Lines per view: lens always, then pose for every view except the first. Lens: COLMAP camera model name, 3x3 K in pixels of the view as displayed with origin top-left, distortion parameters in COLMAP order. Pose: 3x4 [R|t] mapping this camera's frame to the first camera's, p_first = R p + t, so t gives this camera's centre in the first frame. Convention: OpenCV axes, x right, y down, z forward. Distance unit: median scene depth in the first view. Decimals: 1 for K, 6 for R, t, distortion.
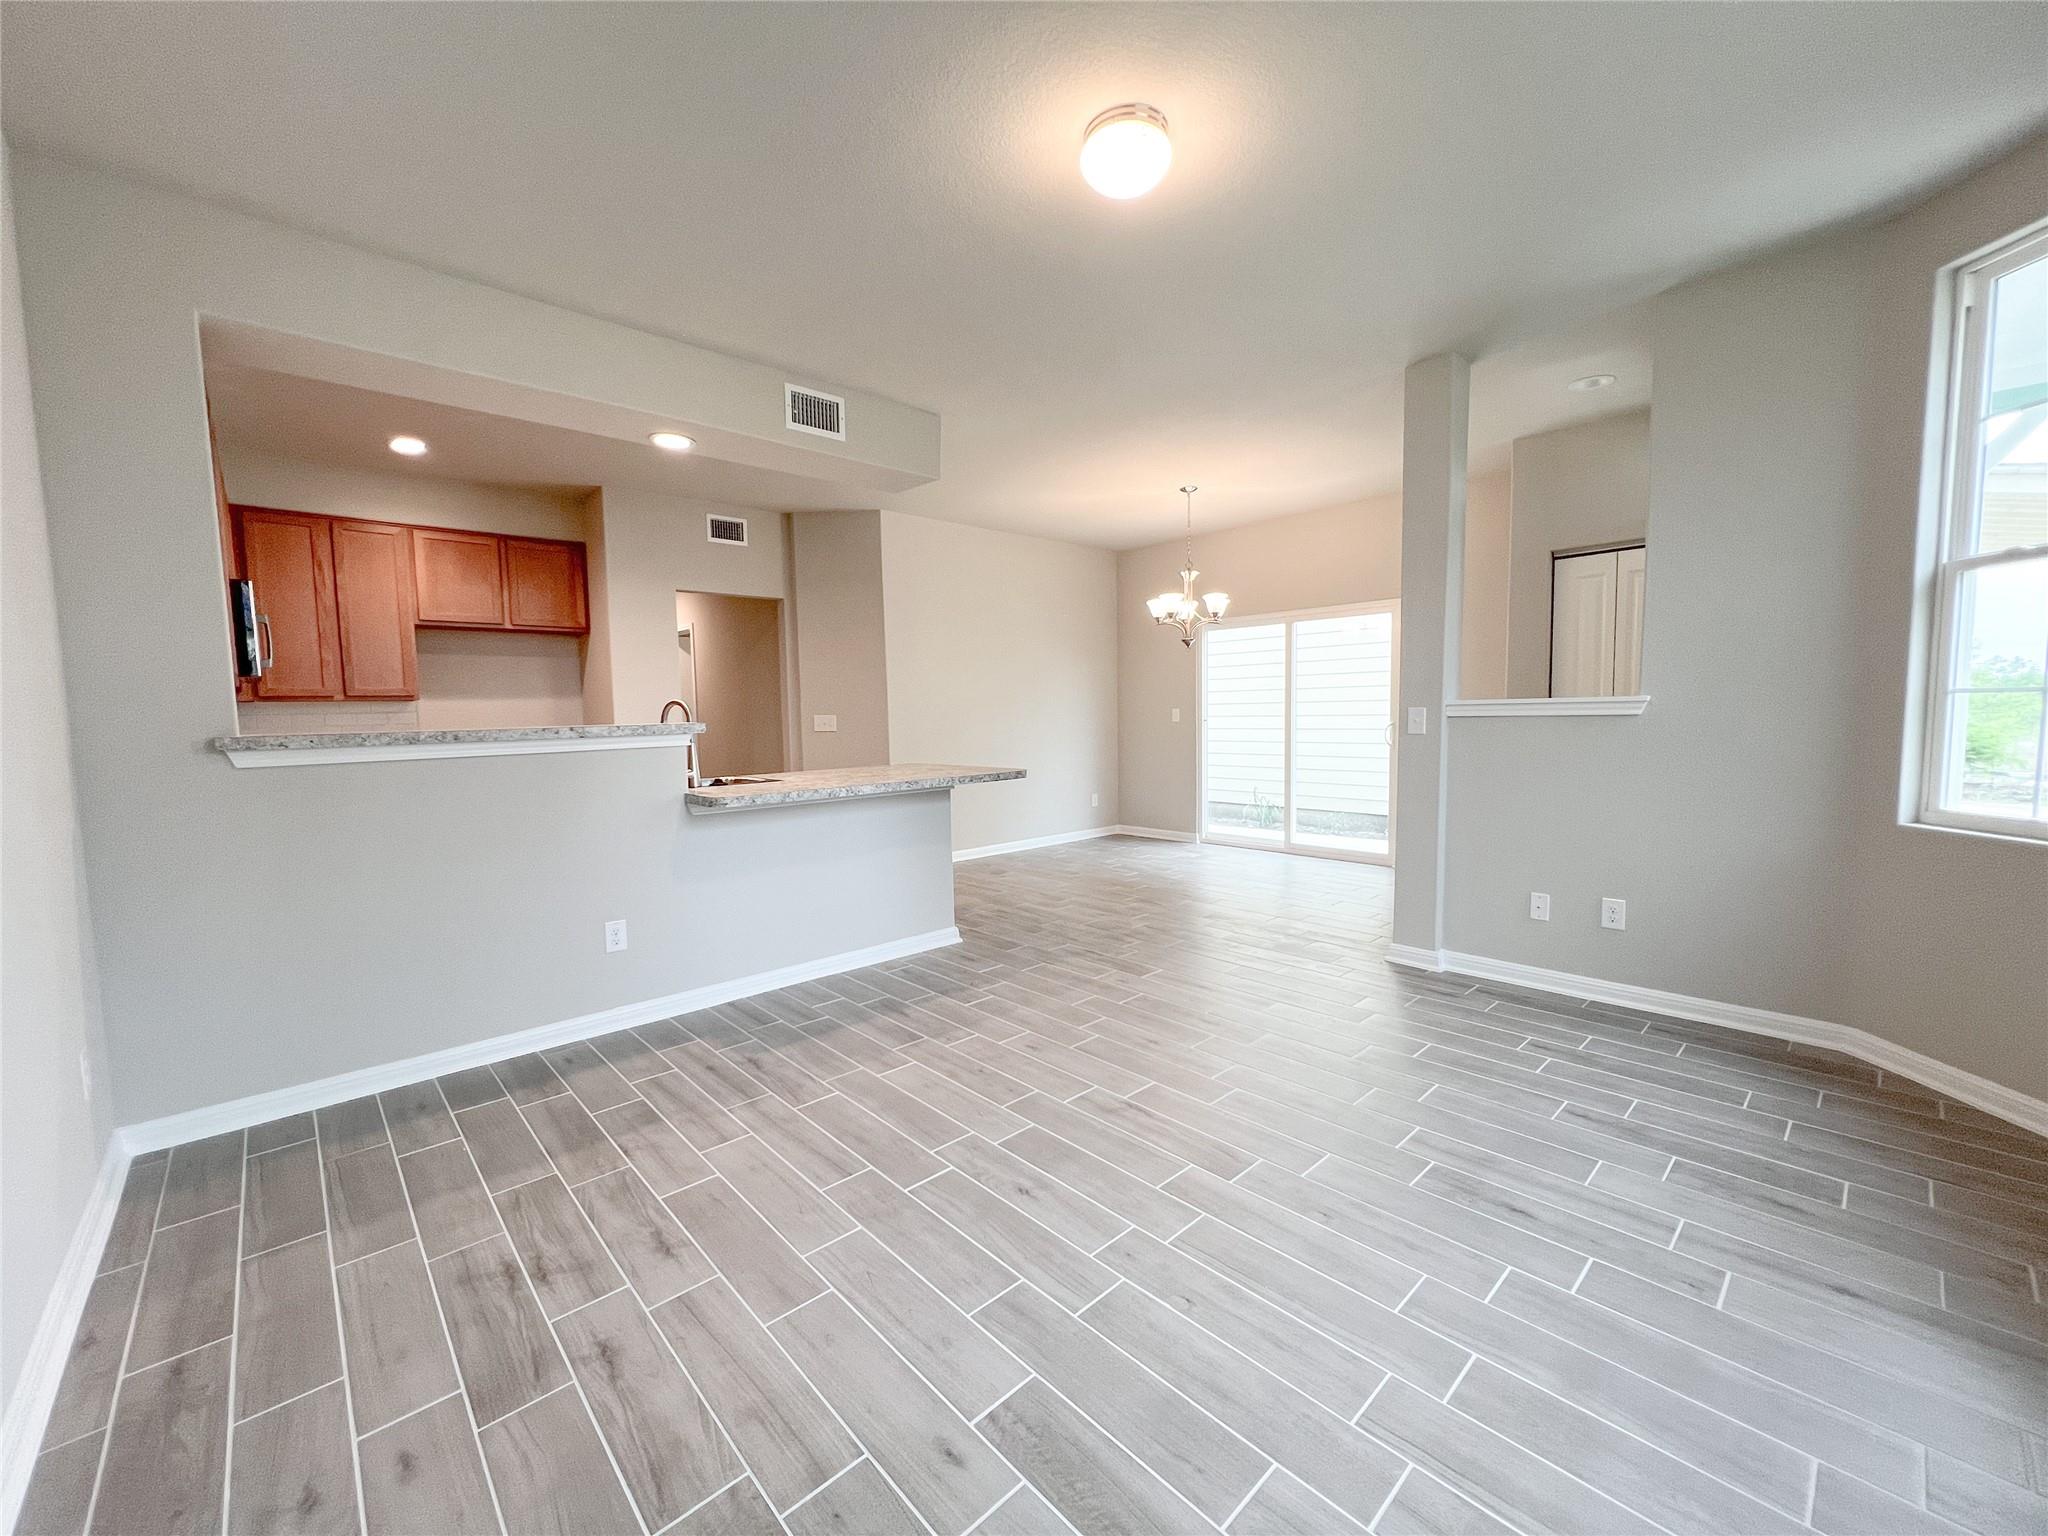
lens RADIAL K [[824.8, 0, 1024.0], [0, 824.8, 768.0], [0, 0, 1]] dist [-0.000772, -0.000052]
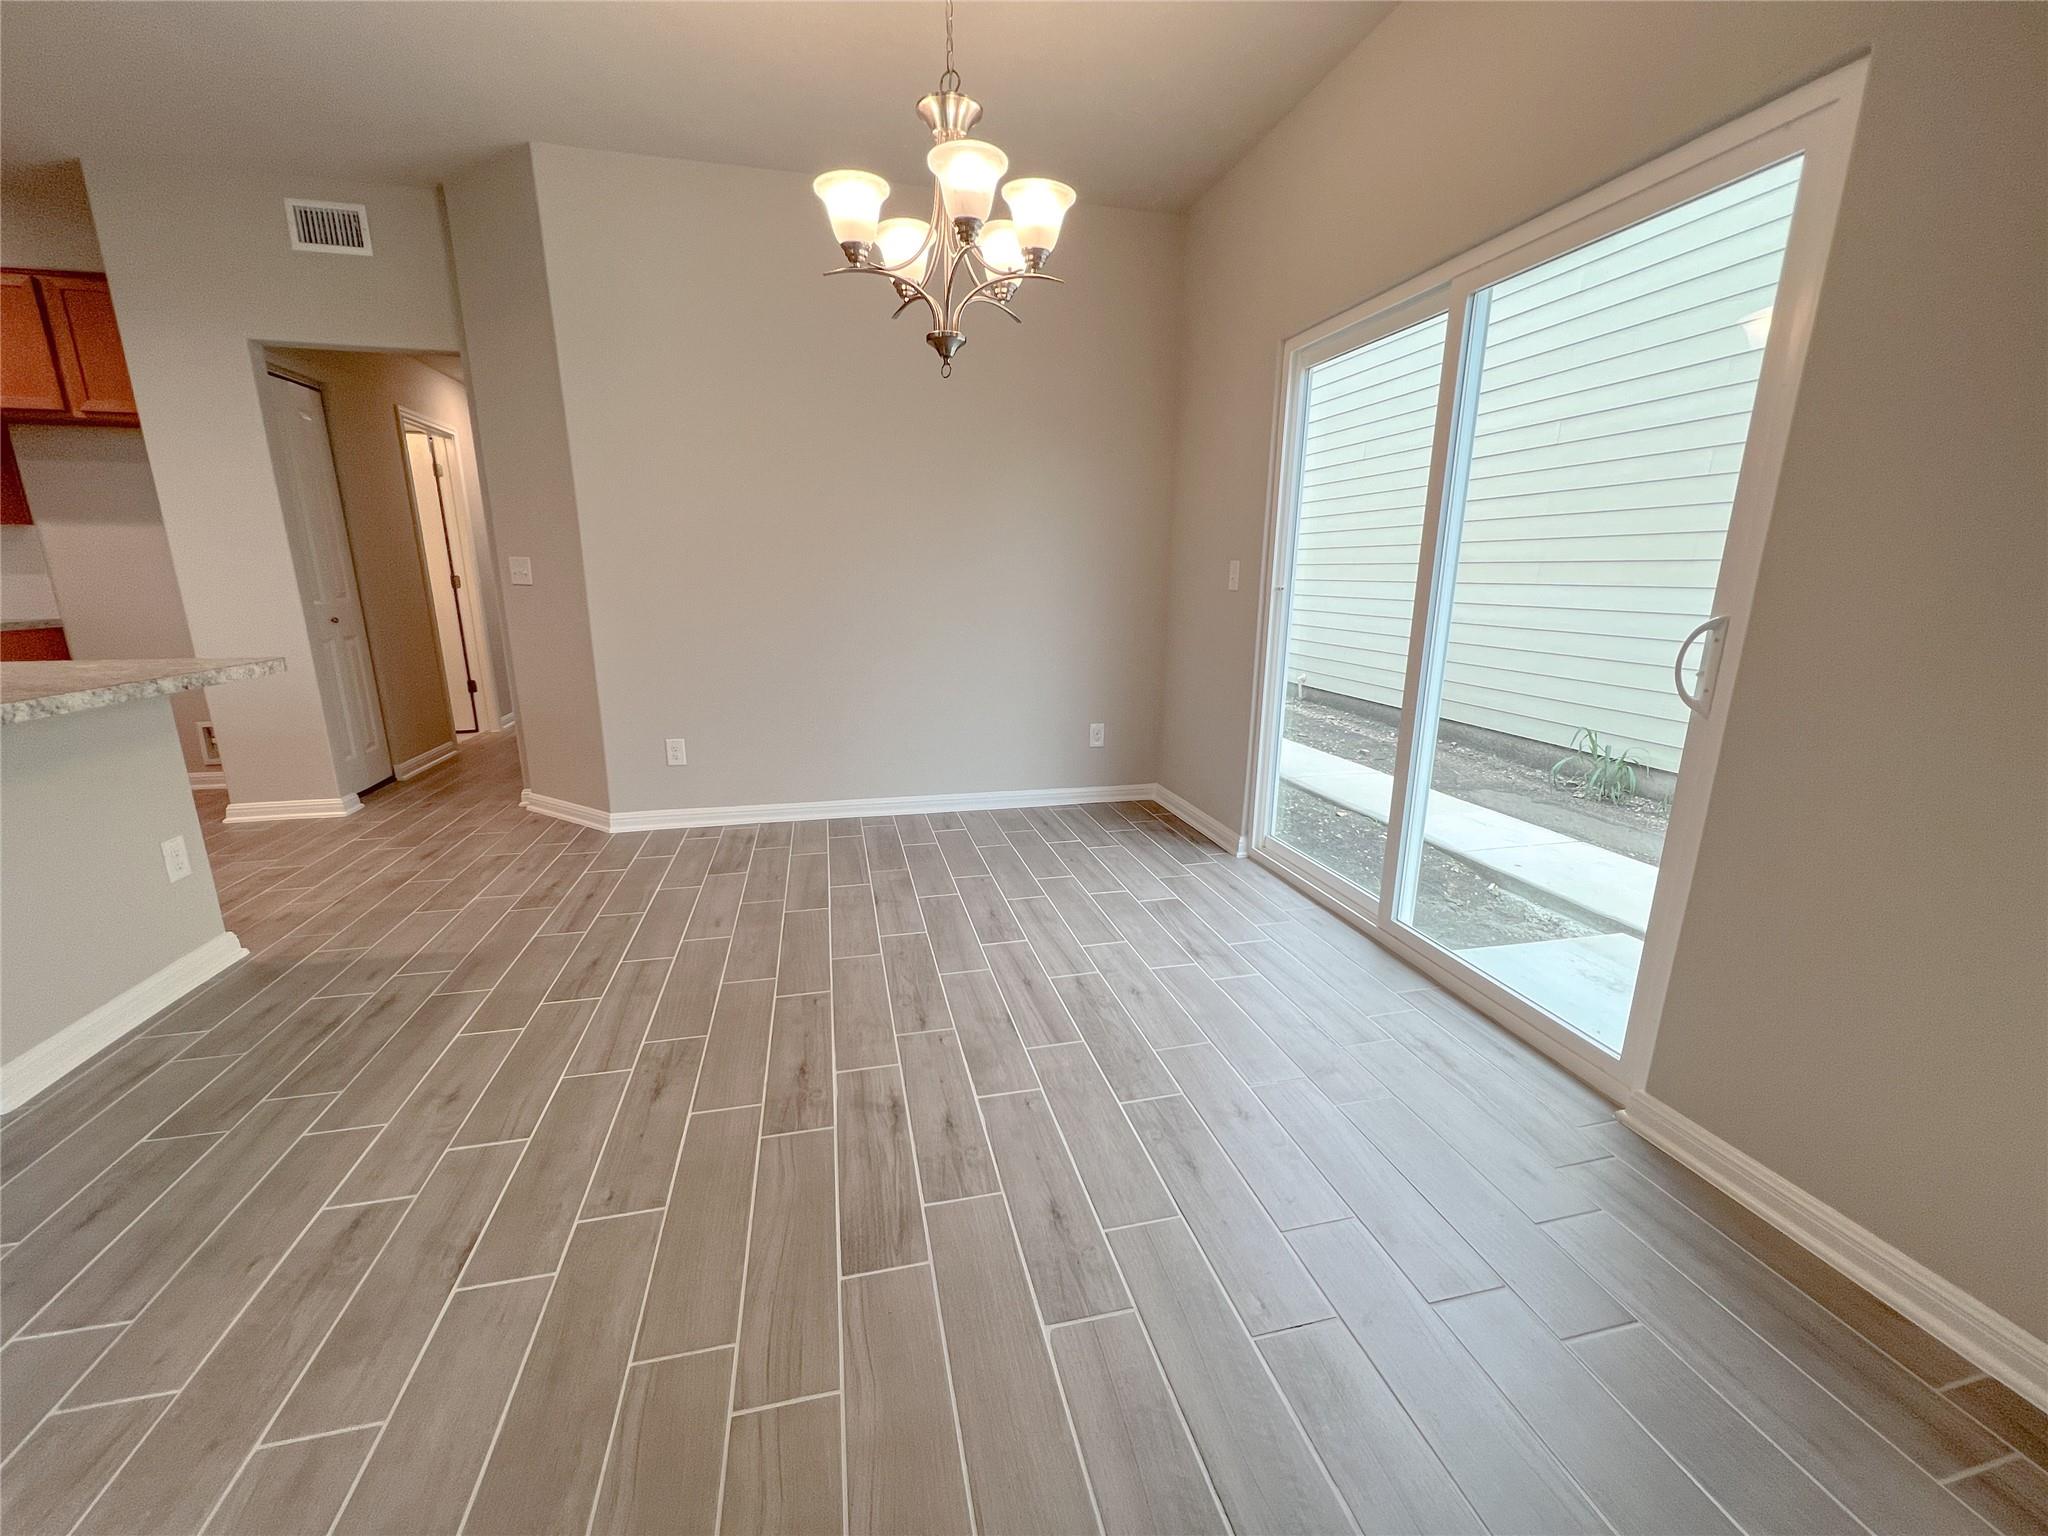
lens RADIAL K [[824.8, 0, 1024.0], [0, 824.8, 768.0], [0, 0, 1]] dist [-0.000772, -0.000052]
pose [[0.871701, 0.138585, -0.470034, 0.393194], [-0.056662, 0.981249, 0.184228, -0.046660], [0.486751, -0.133958, 0.863208, 0.673868]]
